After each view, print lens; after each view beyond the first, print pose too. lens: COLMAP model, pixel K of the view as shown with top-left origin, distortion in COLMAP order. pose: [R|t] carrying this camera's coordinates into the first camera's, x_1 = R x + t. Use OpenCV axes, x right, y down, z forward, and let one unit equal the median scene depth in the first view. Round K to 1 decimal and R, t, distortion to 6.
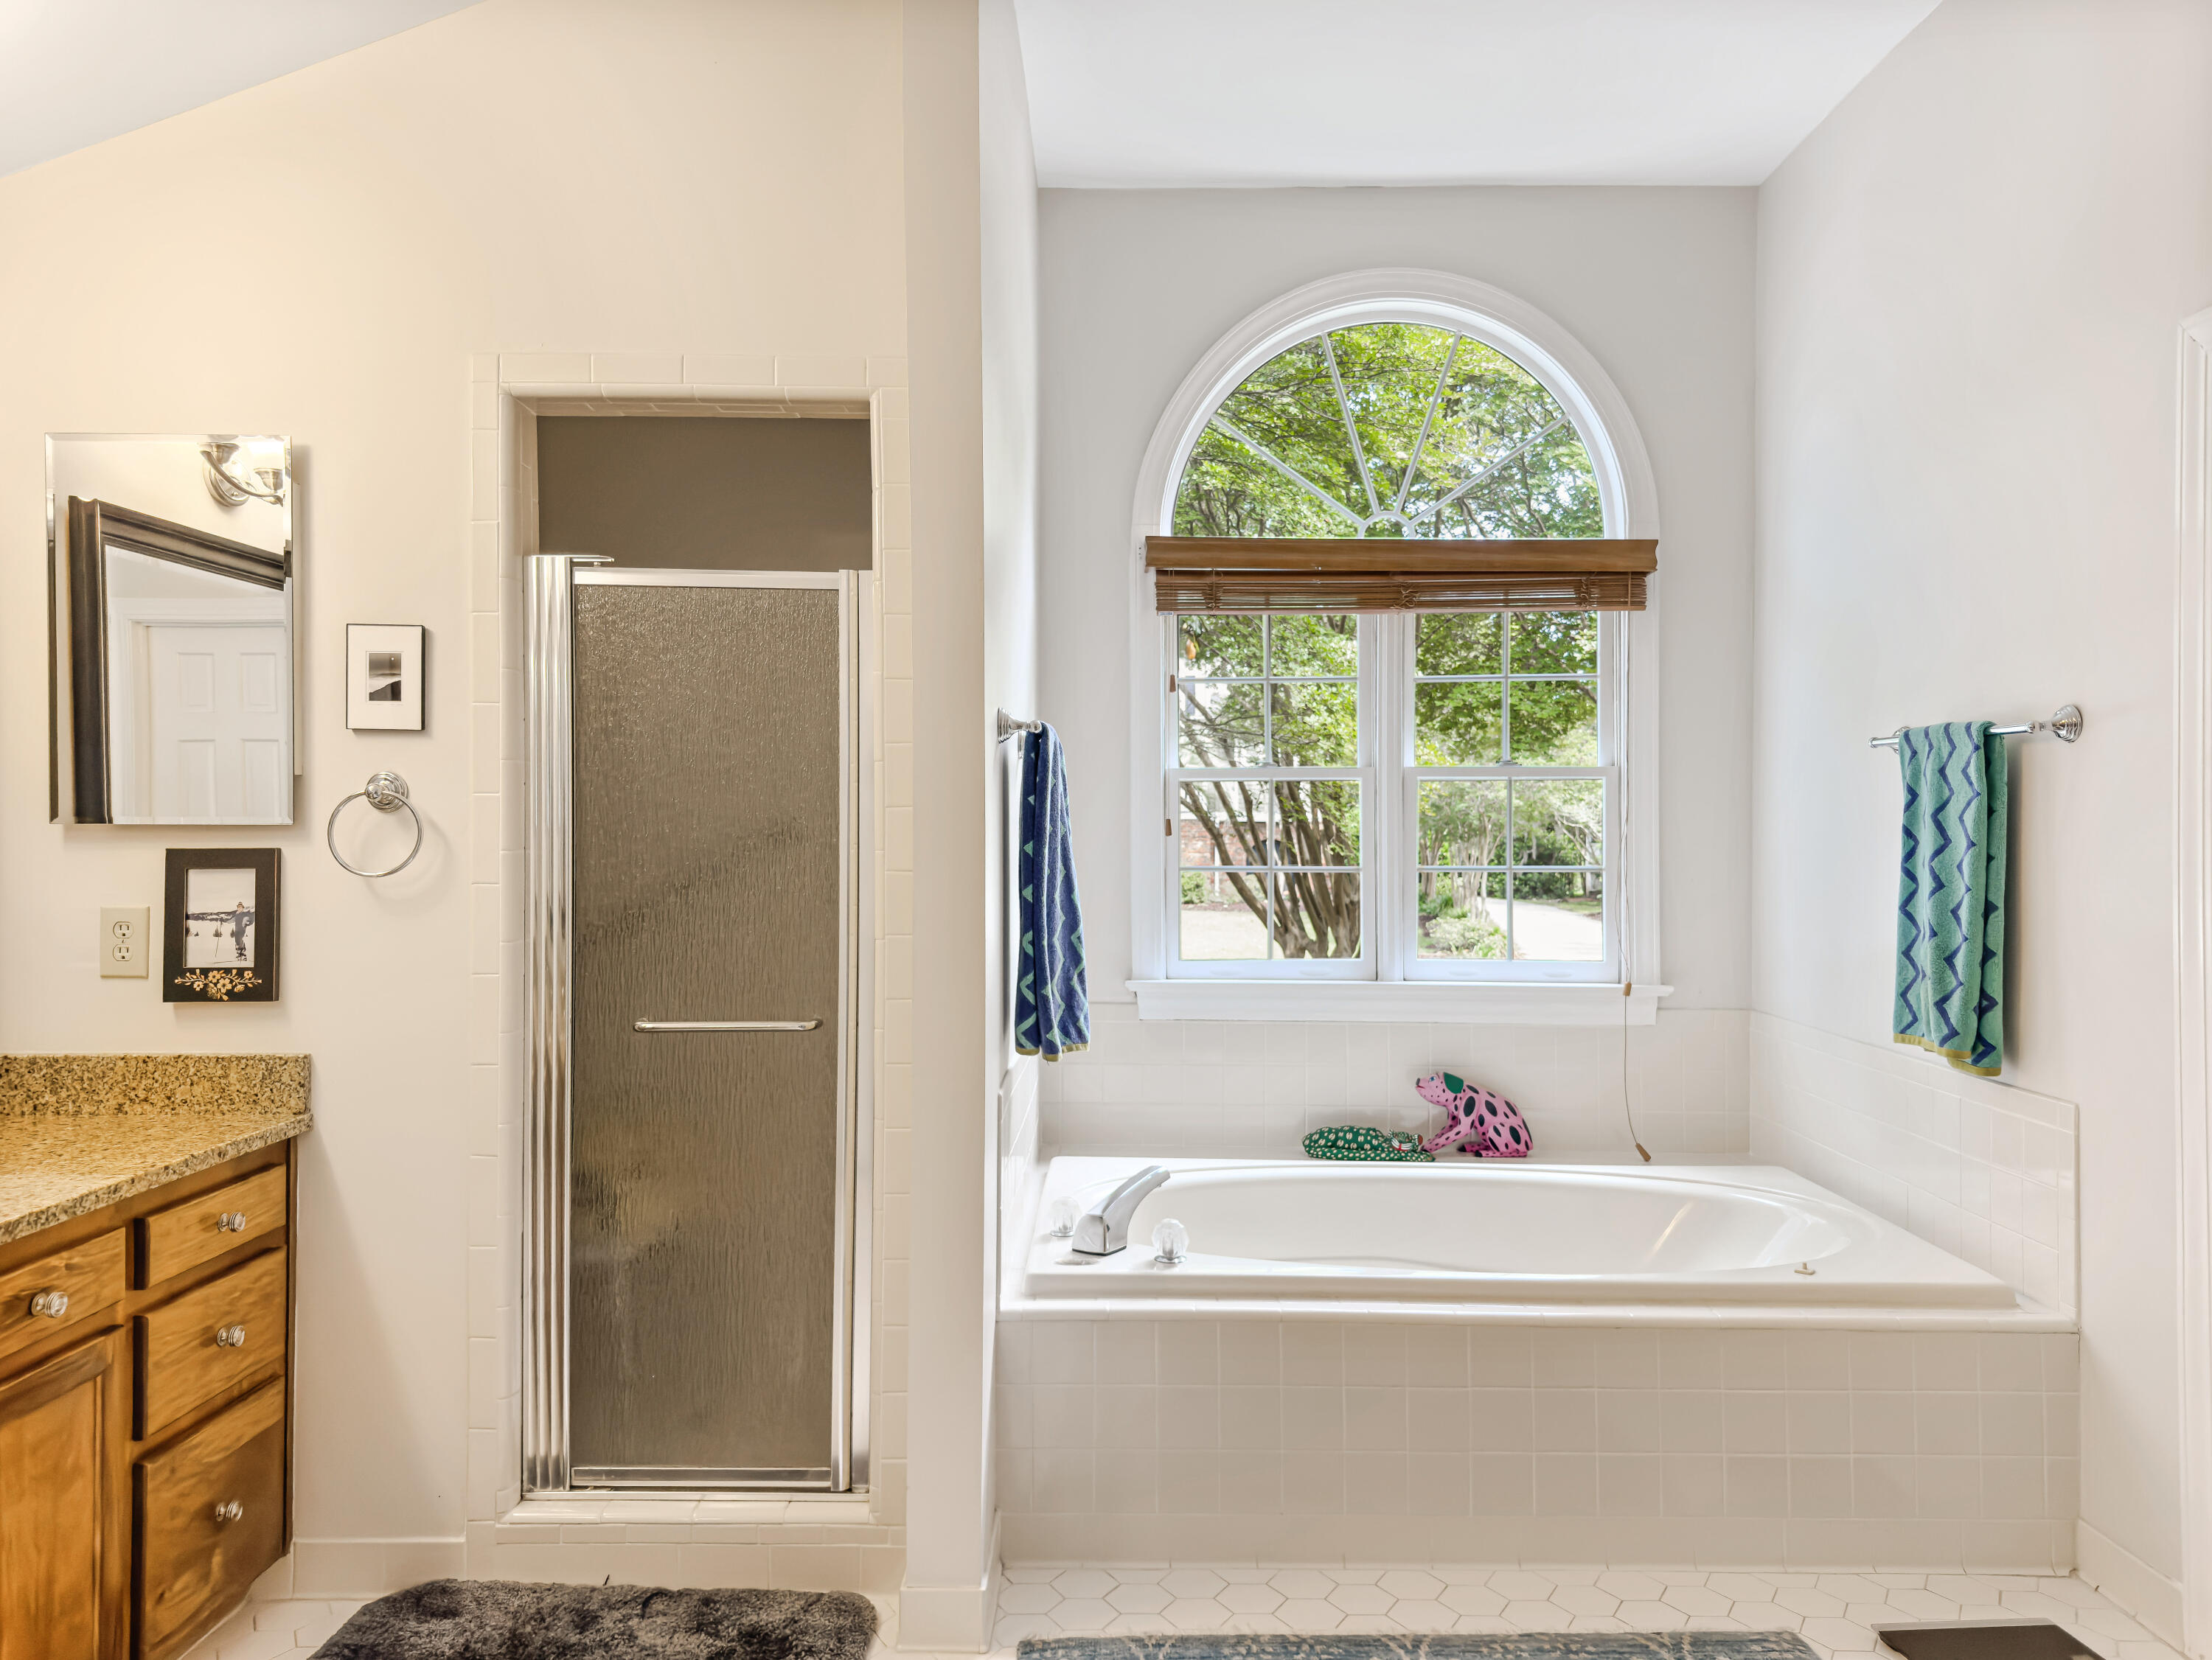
lens RADIAL K [[1603.3, 0, 1120.3], [0, 1603.3, 819.9], [0, 0, 1]] dist [0.069548, -0.051189]
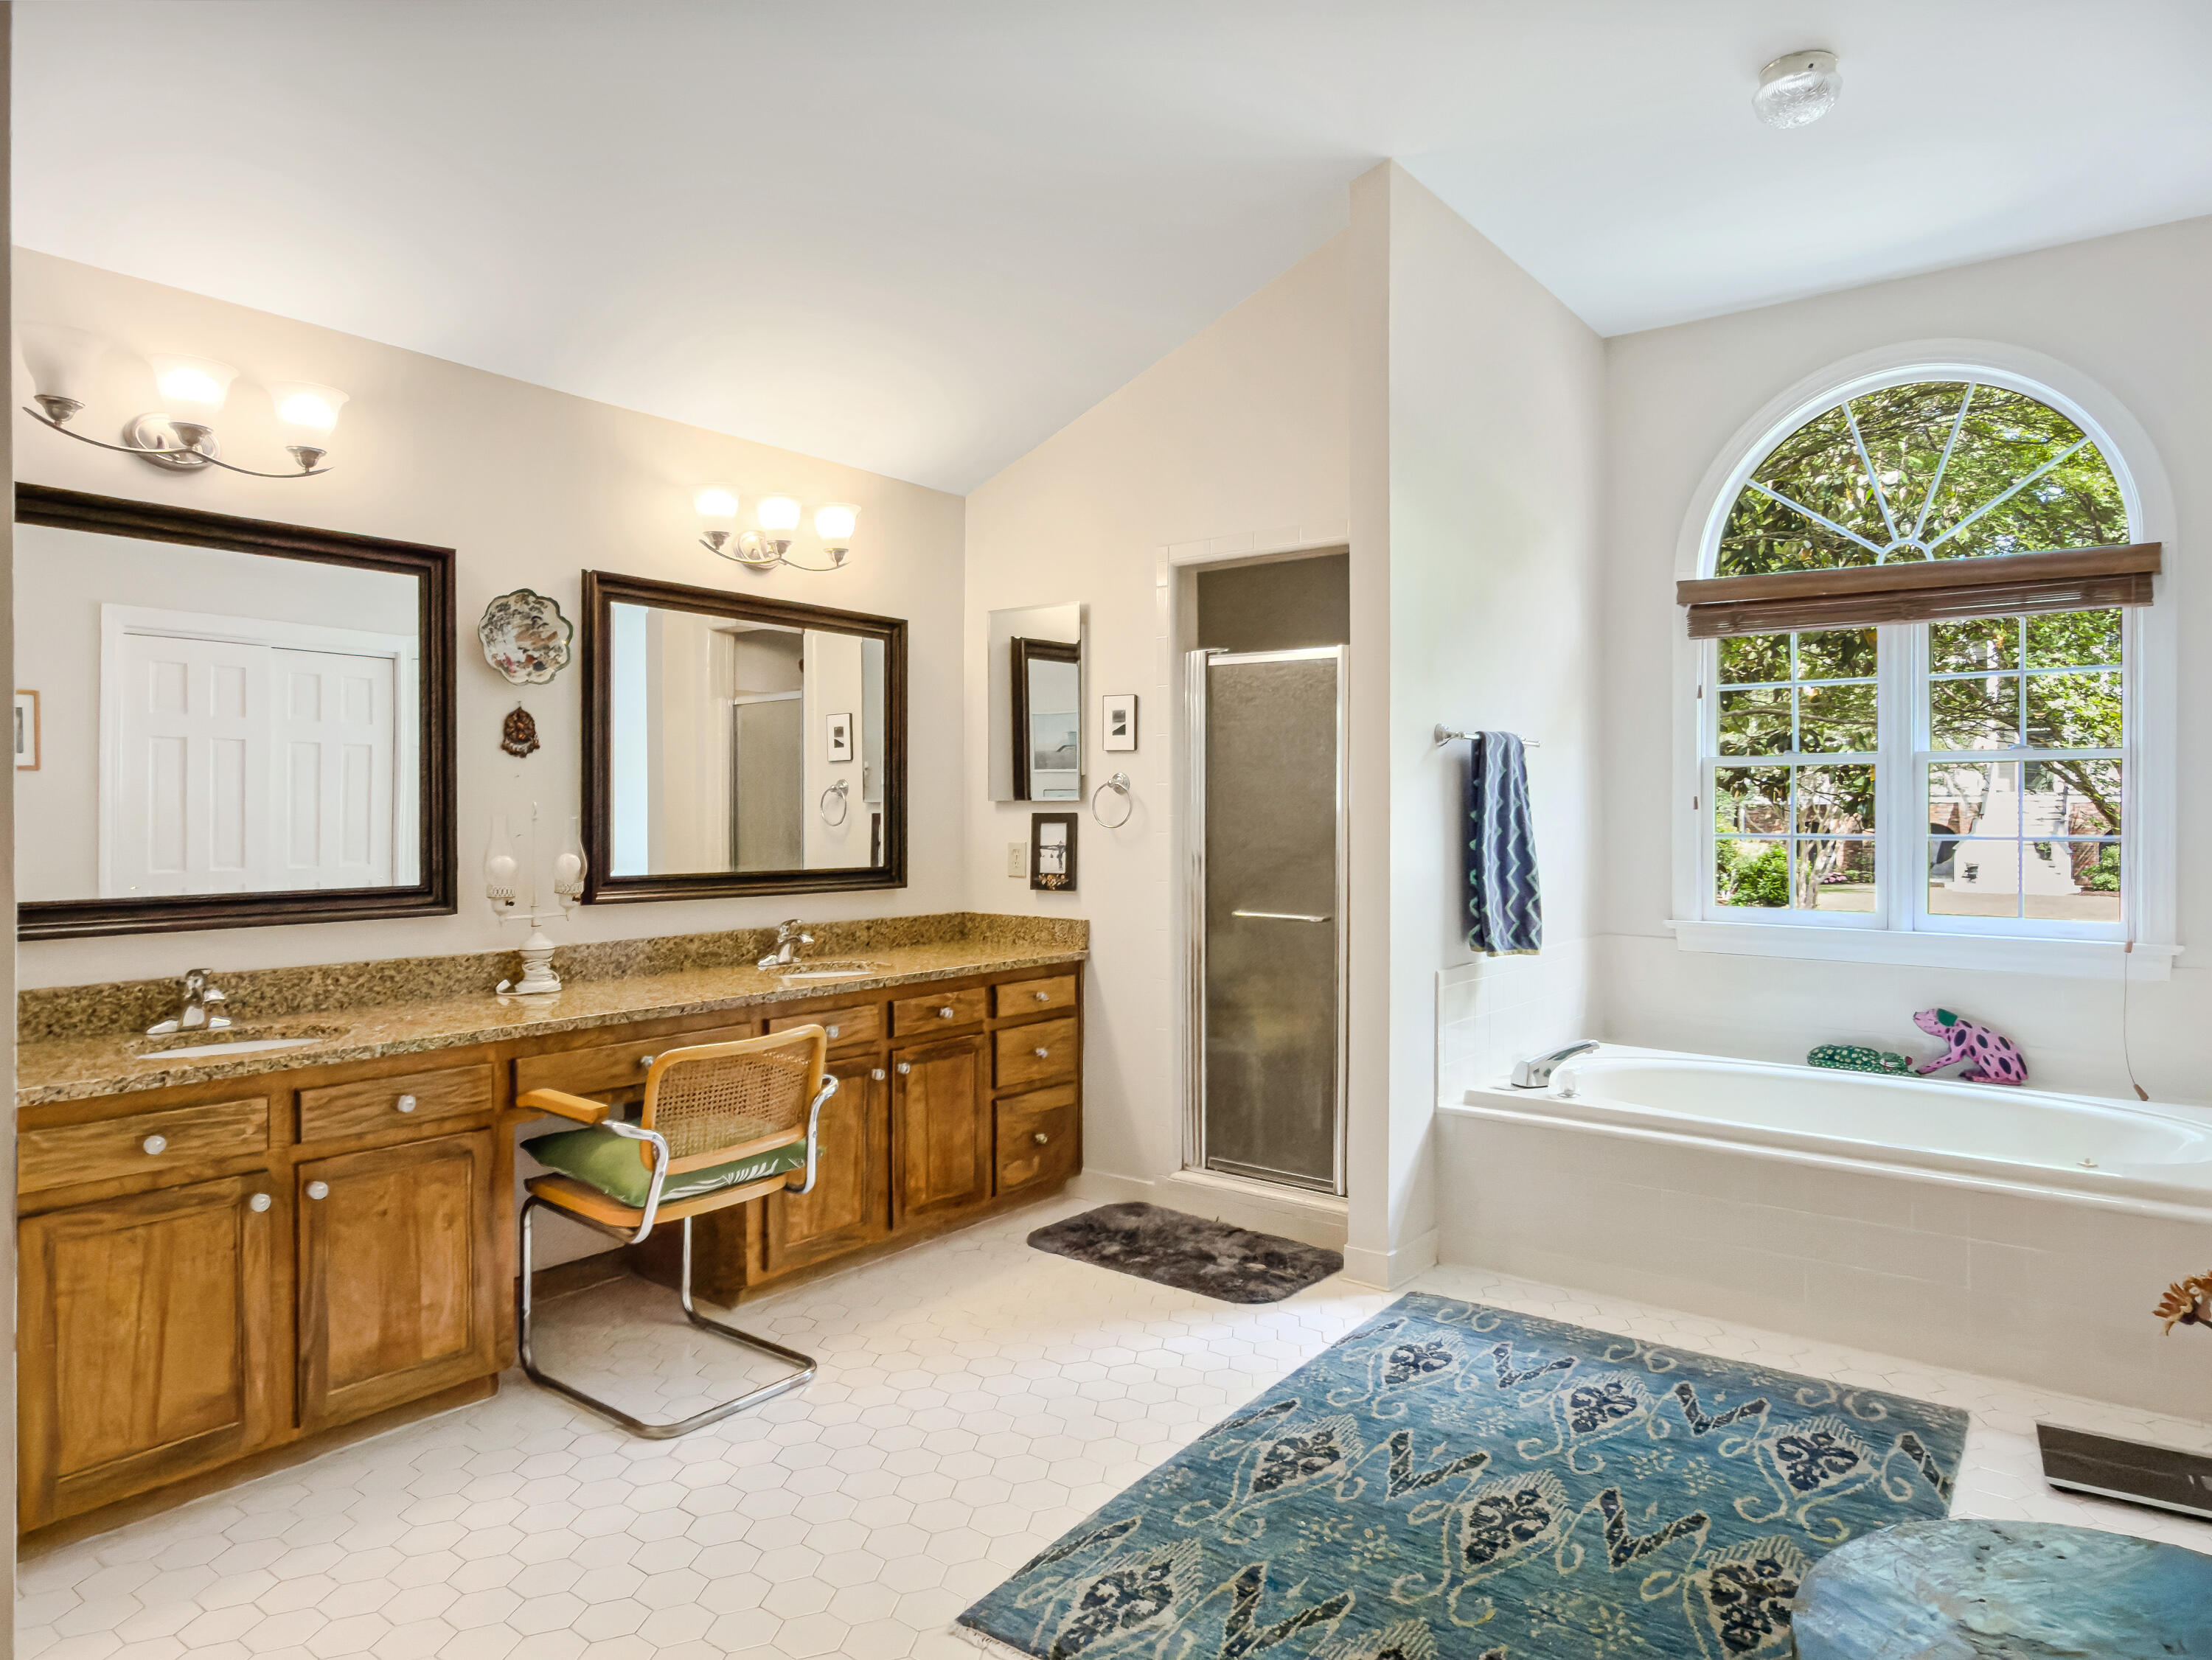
lens RADIAL K [[1335.6, 0, 1105.1], [0, 1335.6, 813.0], [0, 0, 1]] dist [-0.002877, -0.006396]
pose [[0.799521, 0.002600, -0.600632, 0.464787], [0.001905, 0.999975, 0.006865, 0.006702], [0.600635, -0.006633, 0.799496, -0.249555]]
